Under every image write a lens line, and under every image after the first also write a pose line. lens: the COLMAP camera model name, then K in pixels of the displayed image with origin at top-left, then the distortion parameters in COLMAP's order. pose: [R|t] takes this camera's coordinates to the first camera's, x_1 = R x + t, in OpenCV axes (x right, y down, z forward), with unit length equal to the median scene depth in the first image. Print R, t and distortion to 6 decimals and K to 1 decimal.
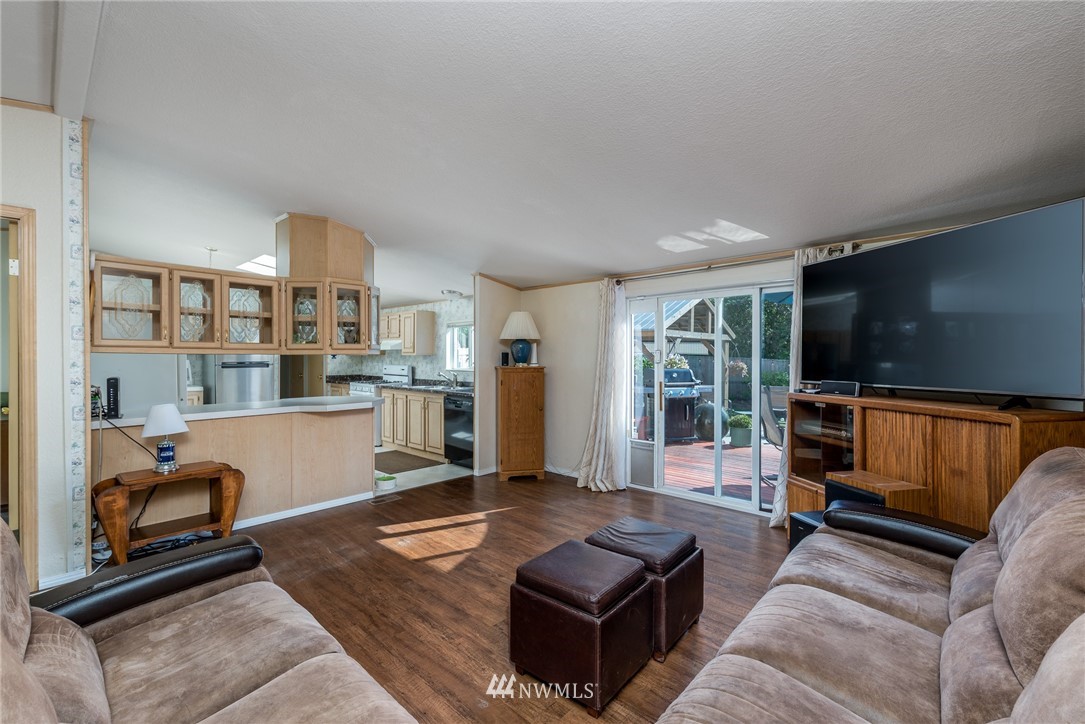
lens RADIAL K [[480.5, 0, 535.4], [0, 480.5, 363.0], [0, 0, 1]] dist [0.002403, -0.000219]
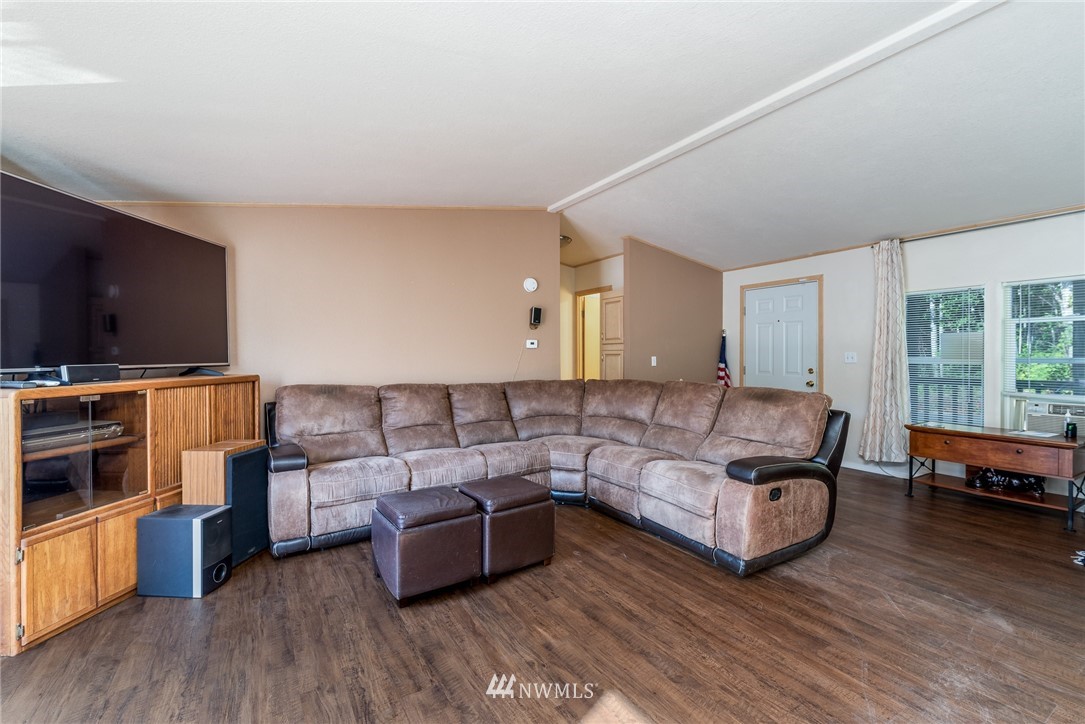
lens RADIAL K [[480.5, 0, 535.4], [0, 480.5, 363.0], [0, 0, 1]] dist [0.002403, -0.000219]
pose [[-0.964715, -0.002484, 0.263285, -0.154612], [0.003259, 0.999766, 0.021375, 0.014426], [-0.263277, 0.021479, -0.964481, 1.003200]]
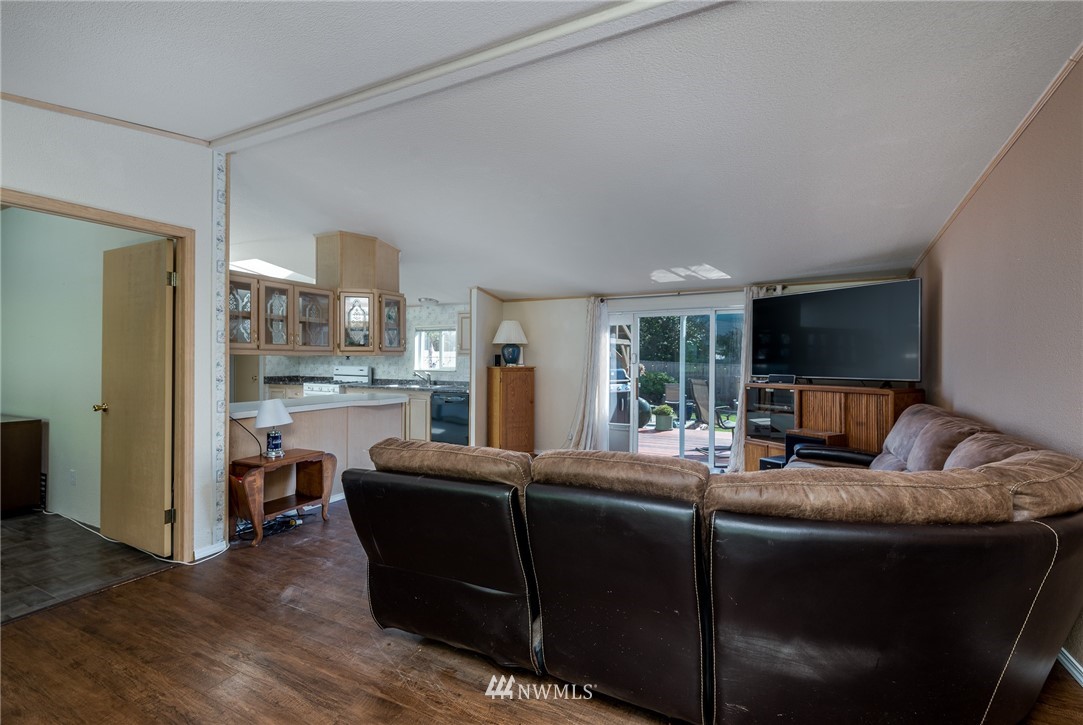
lens RADIAL K [[468.6, 0, 537.1], [0, 468.6, 366.8], [0, 0, 1]] dist [0.002027, -0.000213]
pose [[0.969583, -0.001059, 0.244761, -0.331006], [-0.000096, 0.999989, 0.004707, 0.002603], [-0.244763, -0.004587, 0.969572, -0.185616]]
